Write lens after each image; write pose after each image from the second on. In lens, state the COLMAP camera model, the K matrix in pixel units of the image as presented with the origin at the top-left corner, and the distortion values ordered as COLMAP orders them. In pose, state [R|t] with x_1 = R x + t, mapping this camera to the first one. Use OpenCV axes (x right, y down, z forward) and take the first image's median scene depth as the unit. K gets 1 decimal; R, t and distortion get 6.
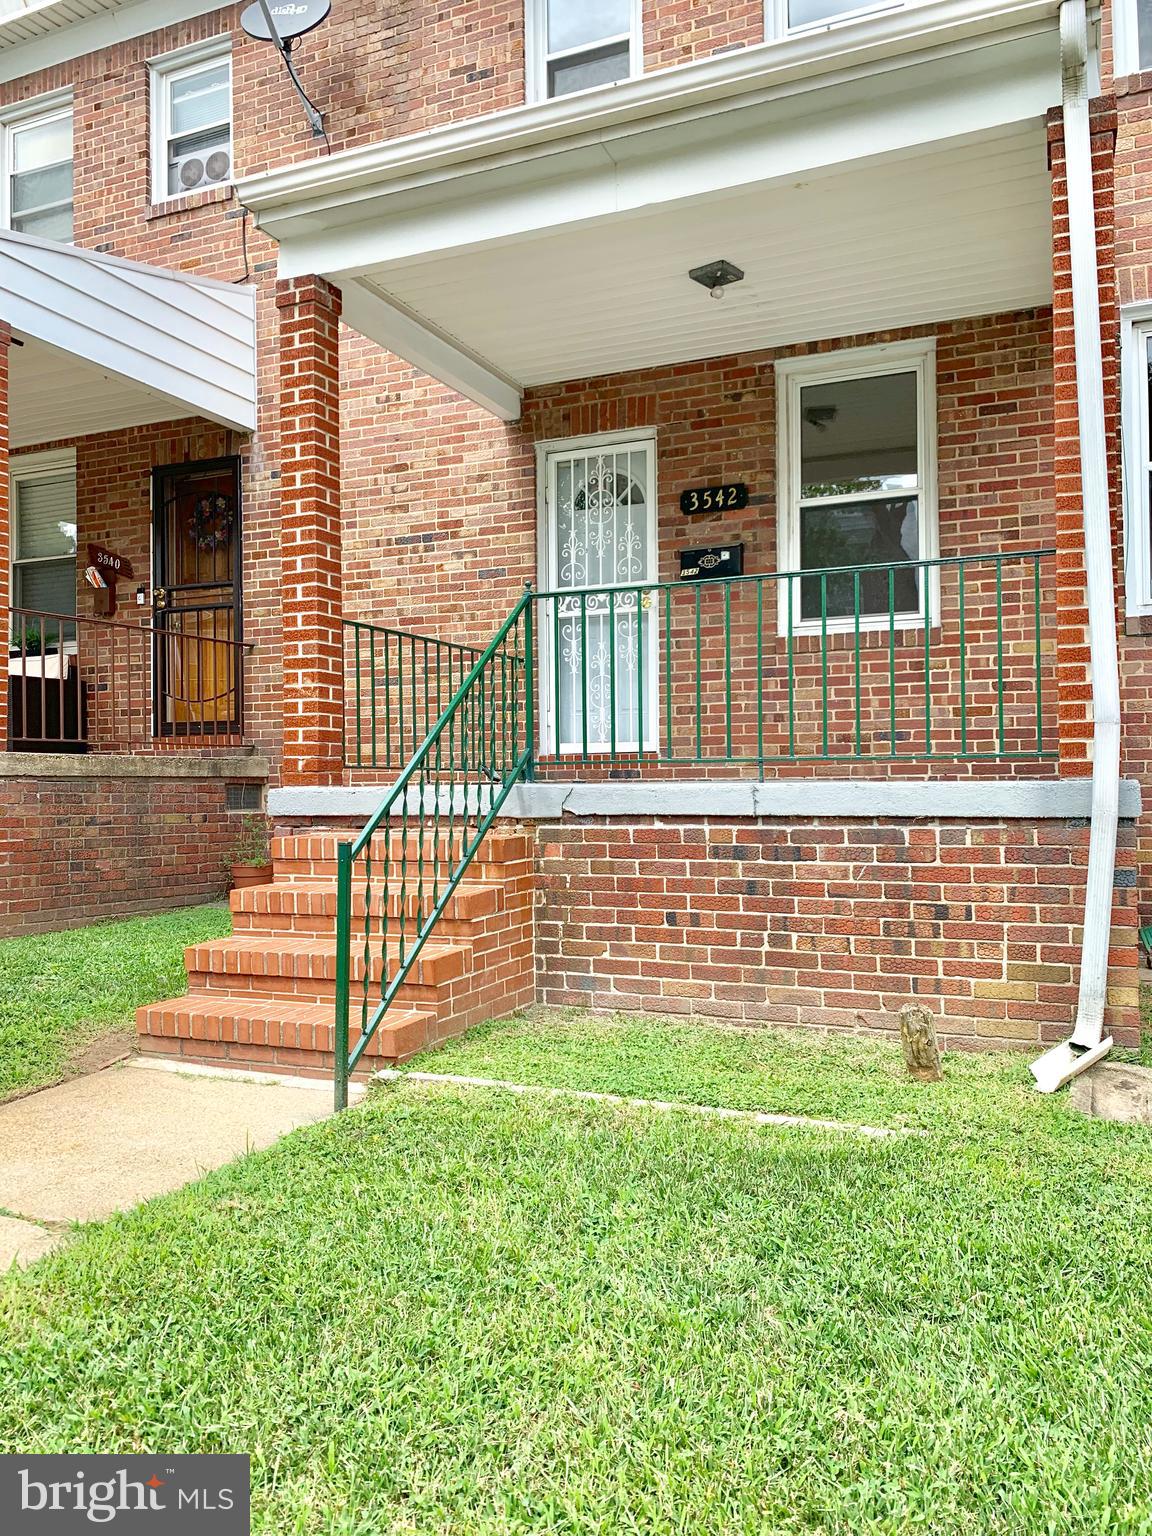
lens RADIAL K [[1159.1, 0, 569.6], [0, 1159.1, 770.0], [0, 0, 1]] dist [0.020580, -0.062824]
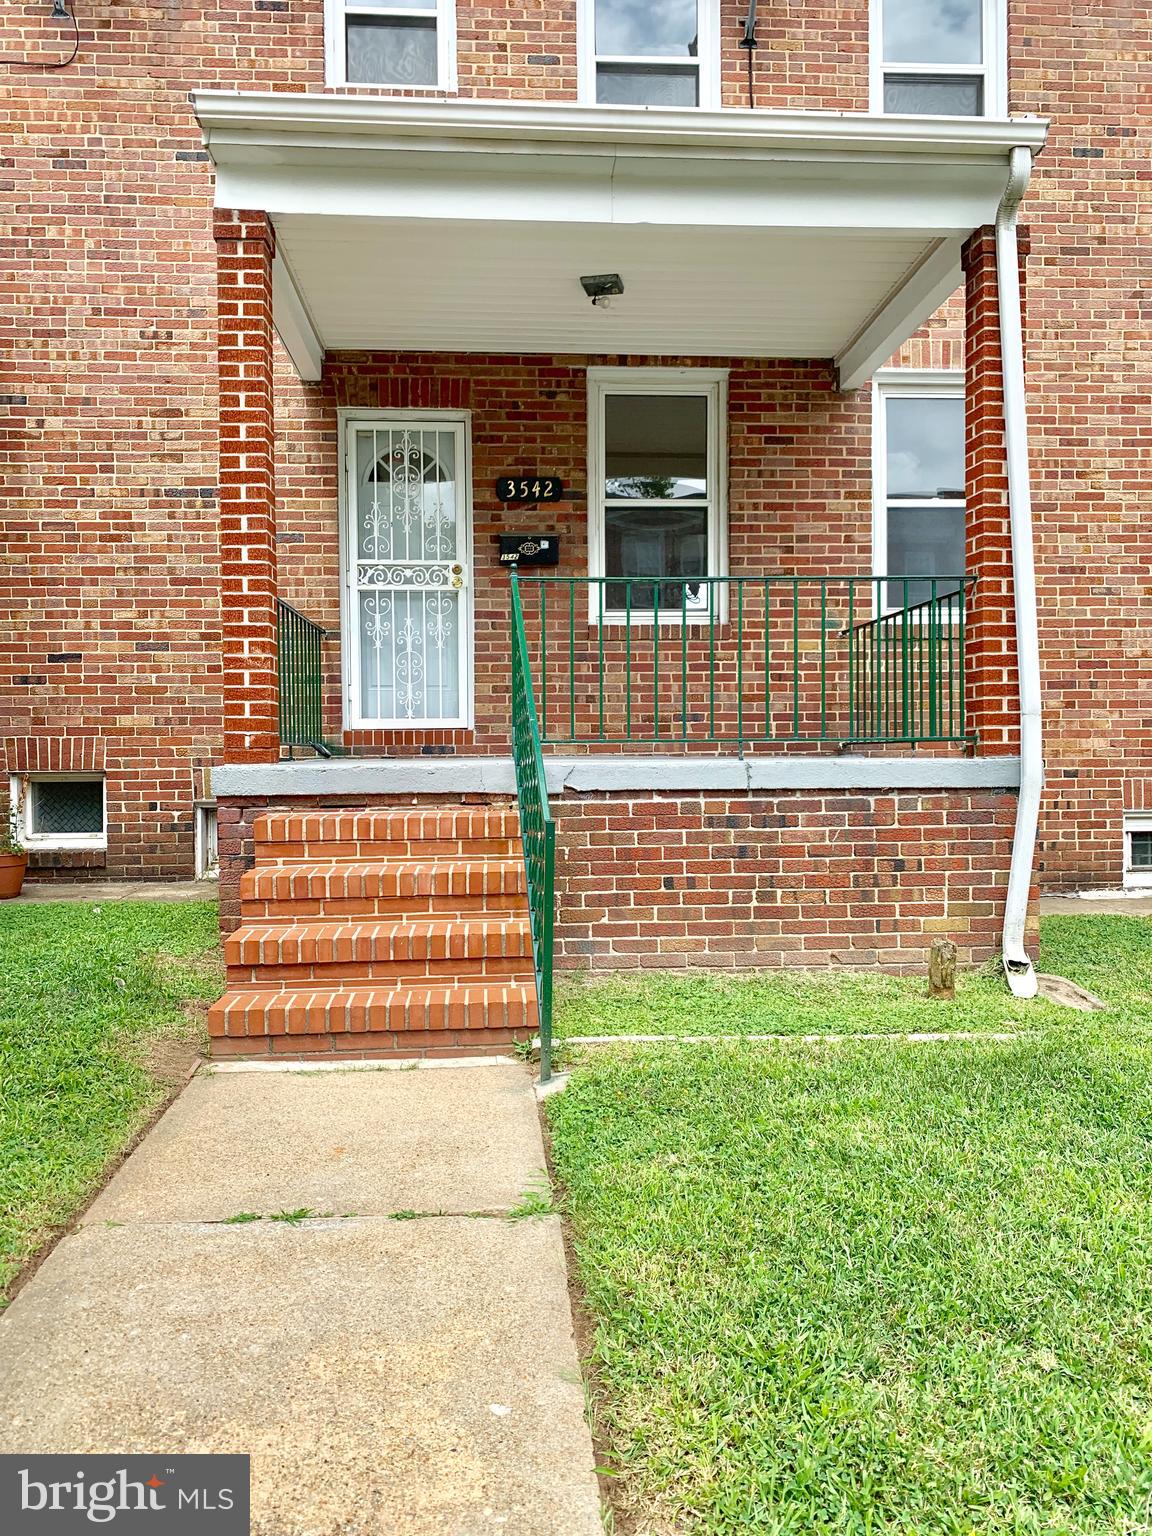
lens RADIAL K [[1159.1, 0, 583.8], [0, 1159.1, 775.1], [0, 0, 1]] dist [0.020580, -0.062824]
pose [[0.885493, -0.007167, 0.464597, -0.415411], [-0.006431, 0.999596, 0.027677, -0.004273], [-0.464608, -0.027495, 0.885089, 0.048920]]
